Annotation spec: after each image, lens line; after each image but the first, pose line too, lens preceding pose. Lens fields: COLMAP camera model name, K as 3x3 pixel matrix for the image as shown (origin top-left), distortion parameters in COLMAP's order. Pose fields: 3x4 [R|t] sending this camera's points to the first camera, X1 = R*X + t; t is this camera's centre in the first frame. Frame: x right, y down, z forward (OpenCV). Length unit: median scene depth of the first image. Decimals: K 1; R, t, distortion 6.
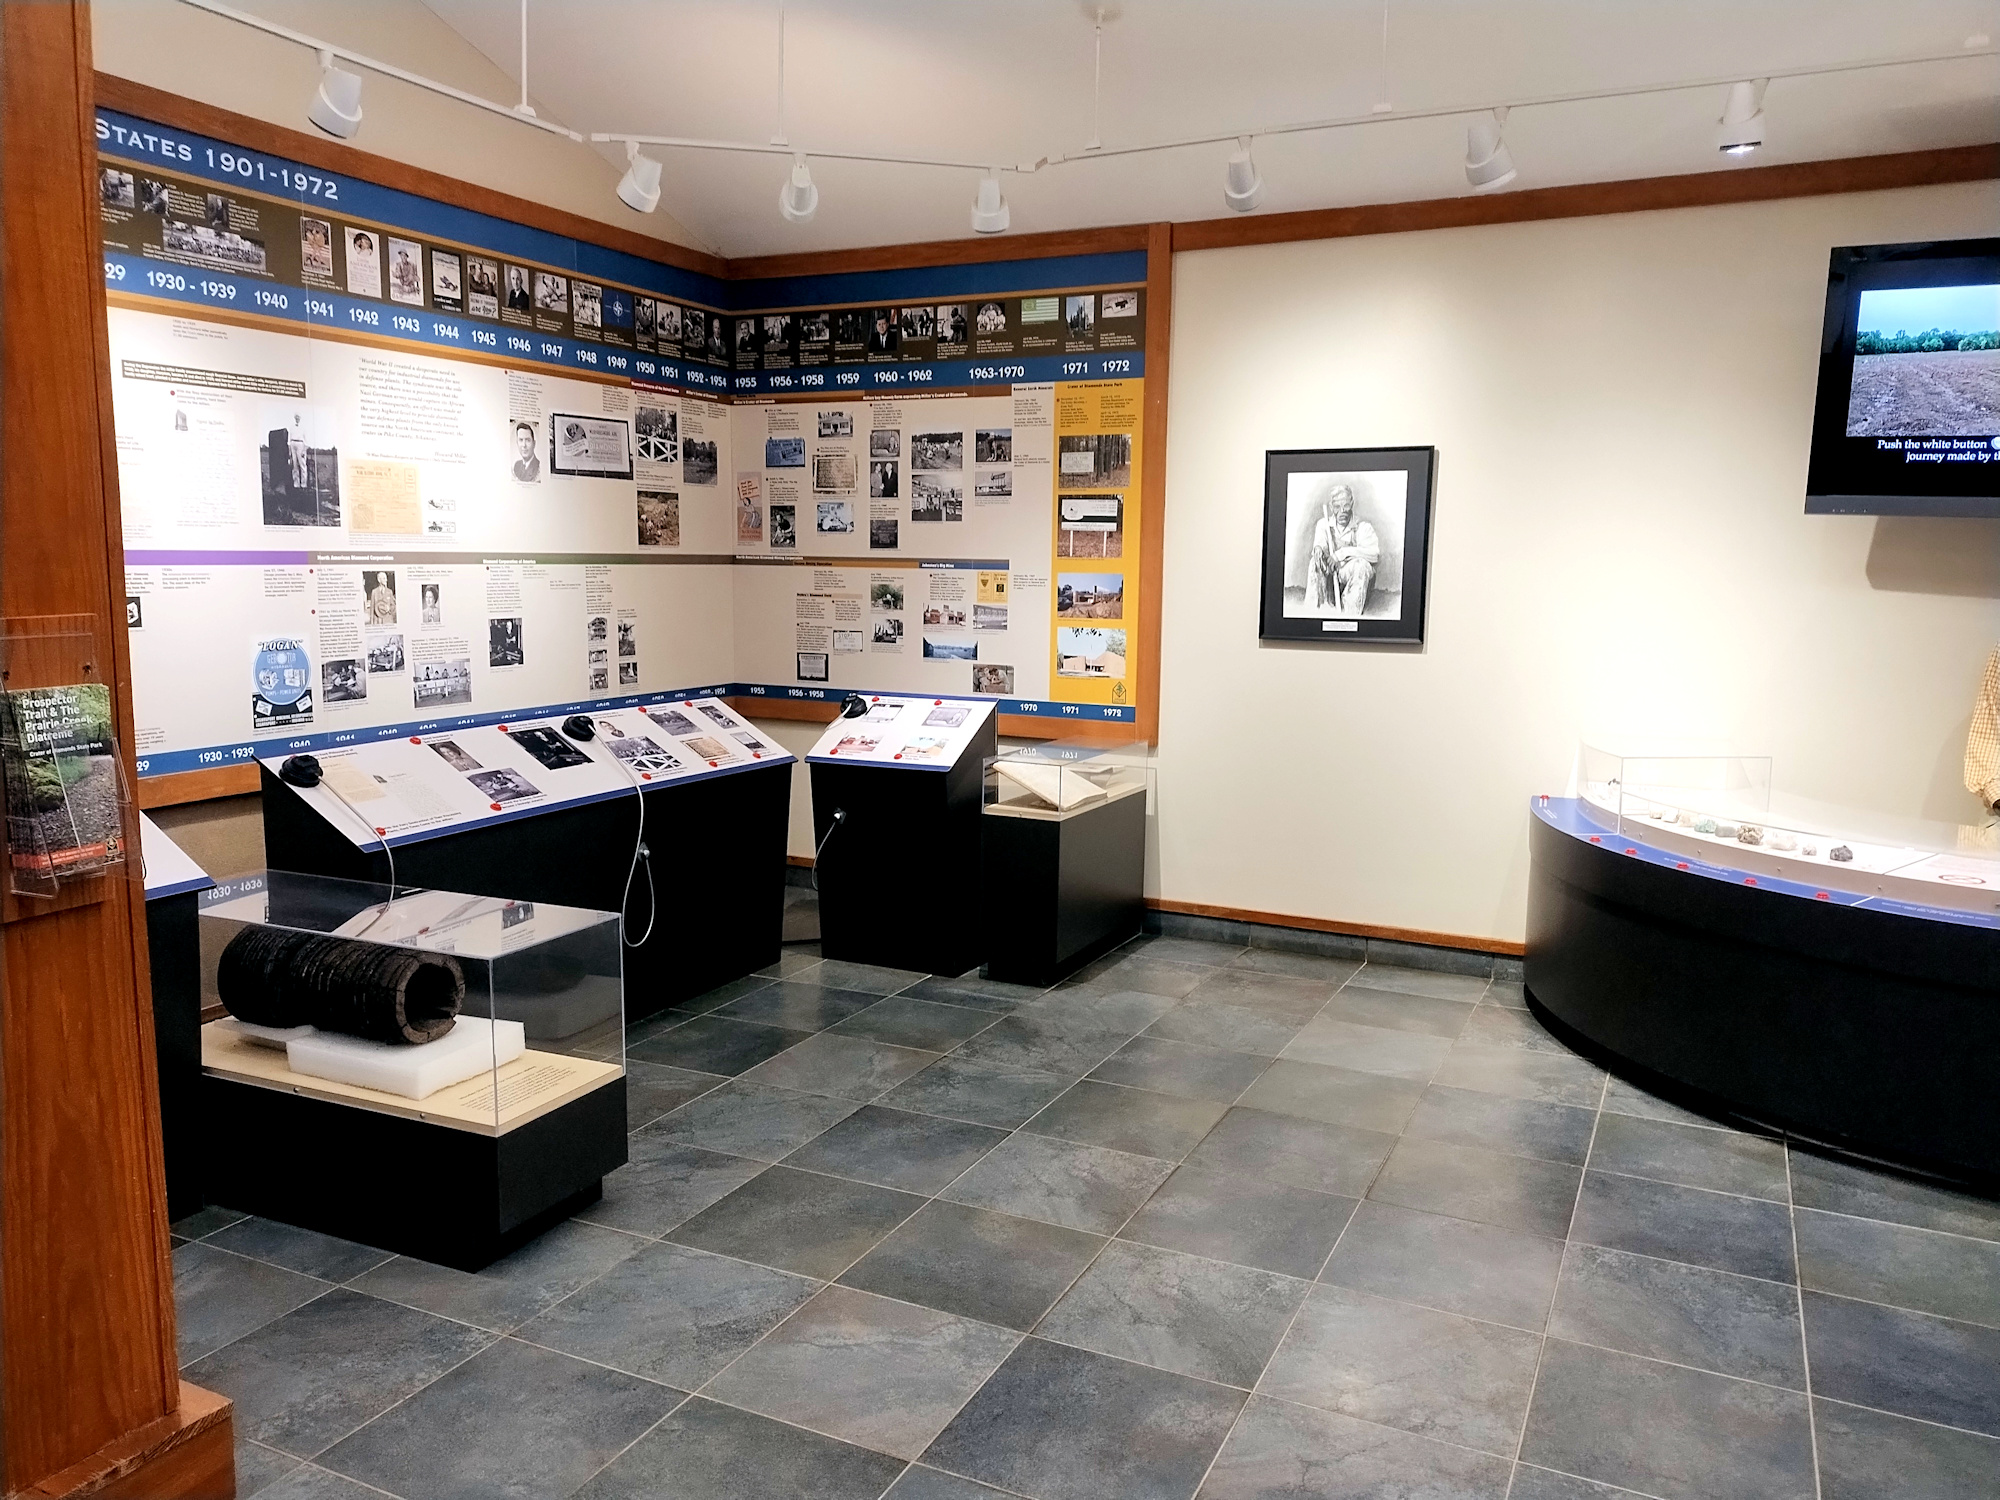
lens RADIAL K [[1490.7, 0, 993.0], [0, 1490.7, 731.4], [0, 0, 1]] dist [0.040522, -0.045387]
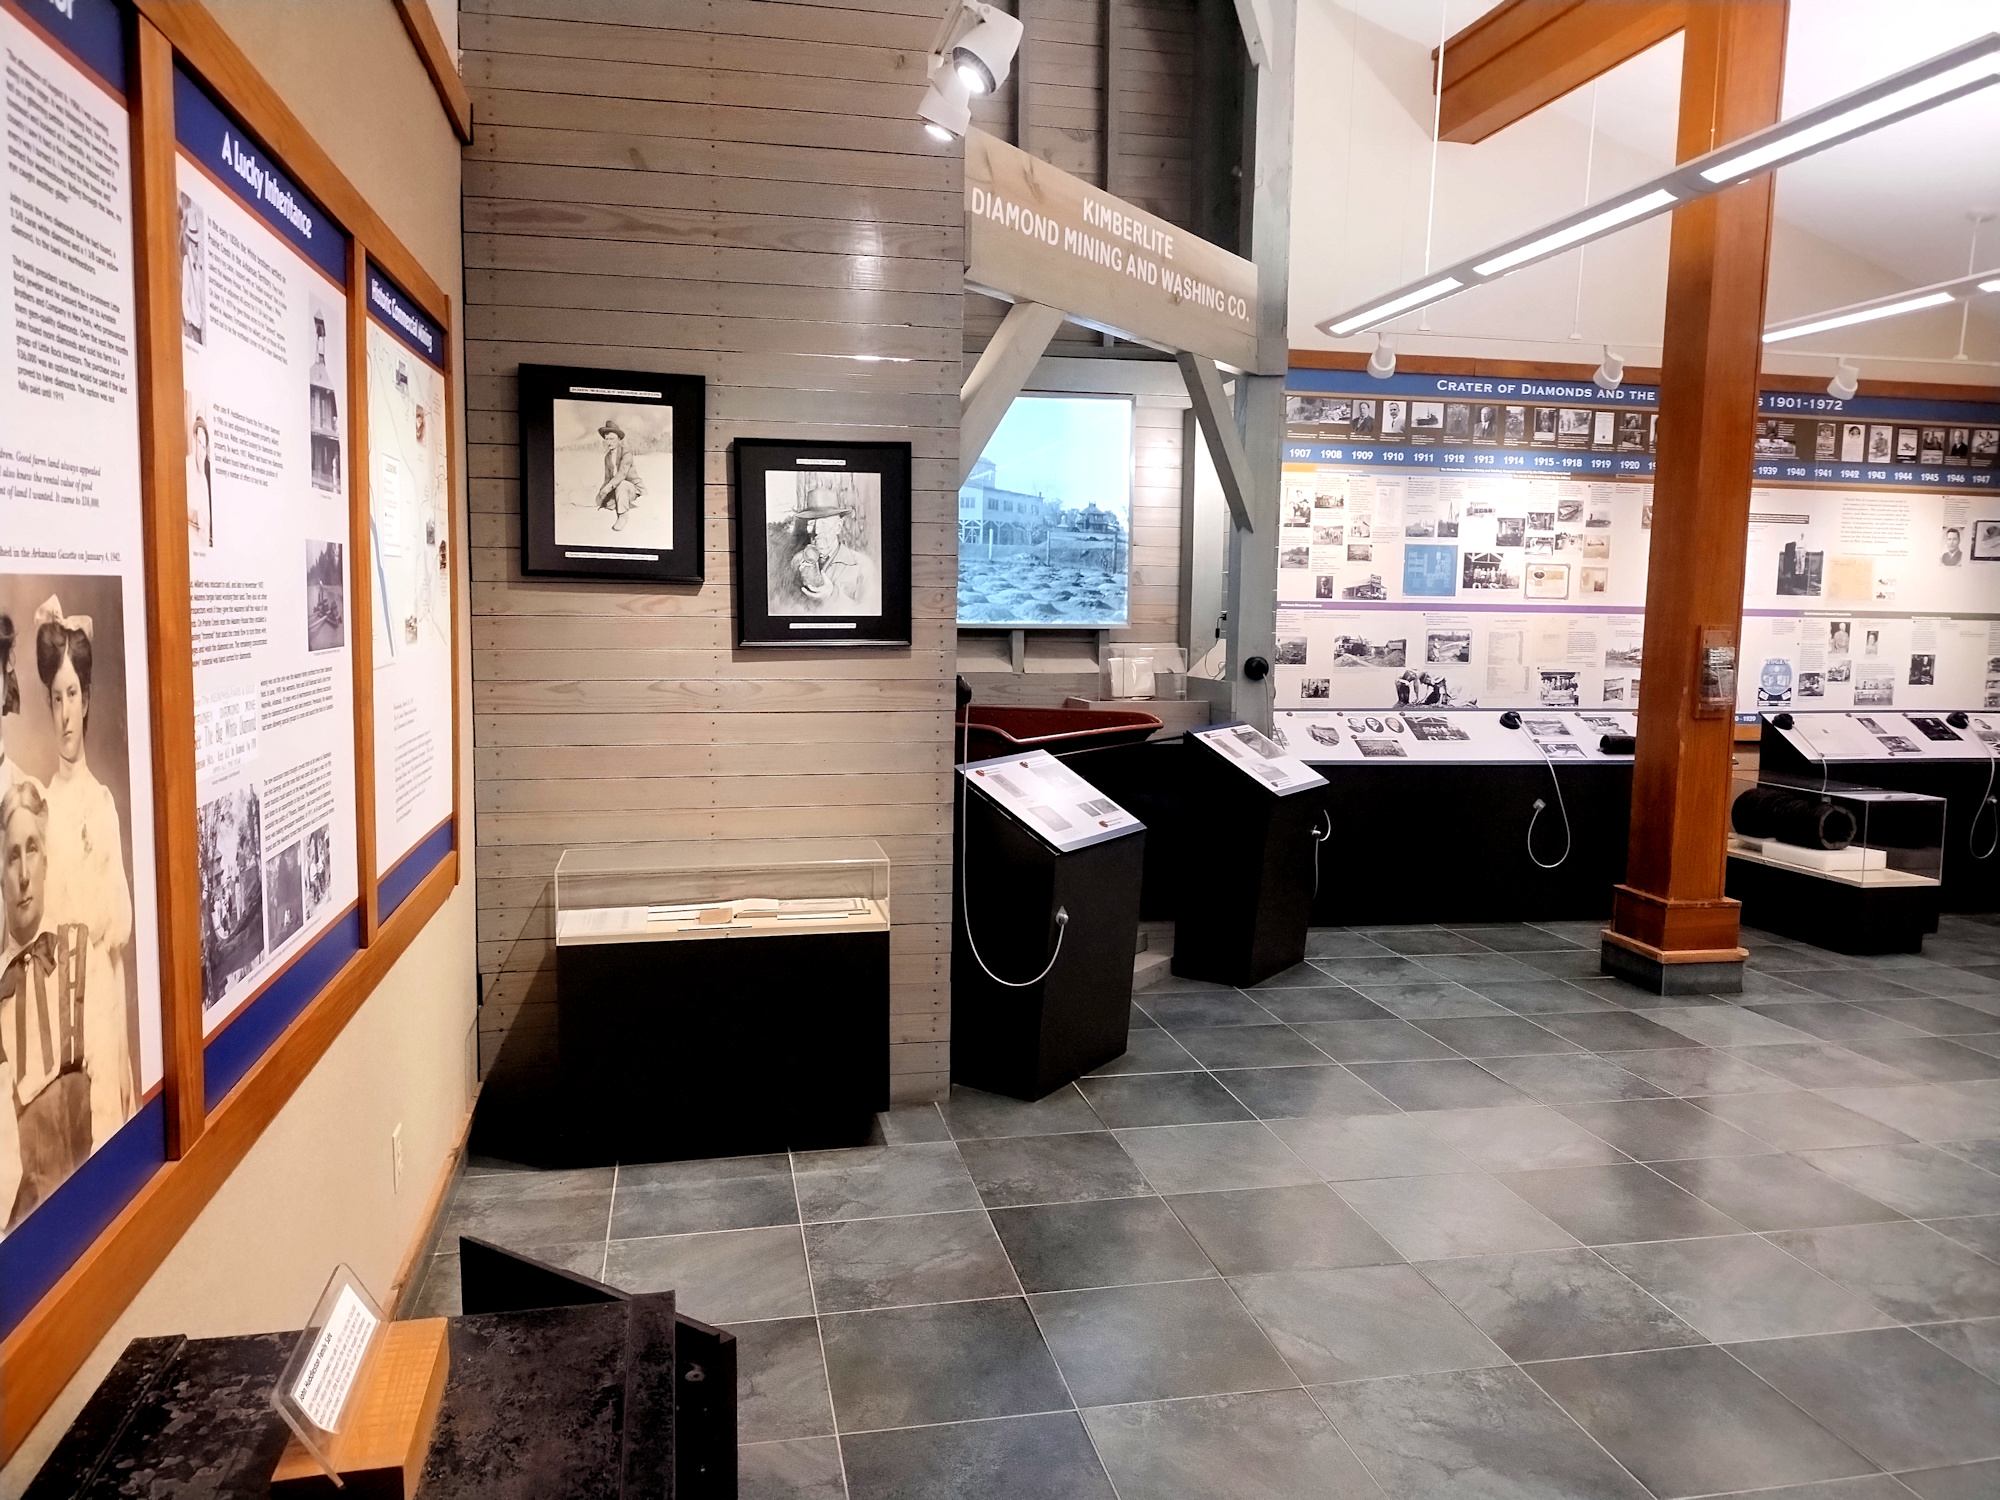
lens RADIAL K [[1490.7, 0, 1010.8], [0, 1490.7, 743.2], [0, 0, 1]] dist [0.040522, -0.045387]
pose [[0.619951, 0.082638, -0.780276, 0.169618], [-0.109234, 0.993844, 0.018467, 0.049252], [0.776999, 0.073784, 0.625162, -0.383025]]
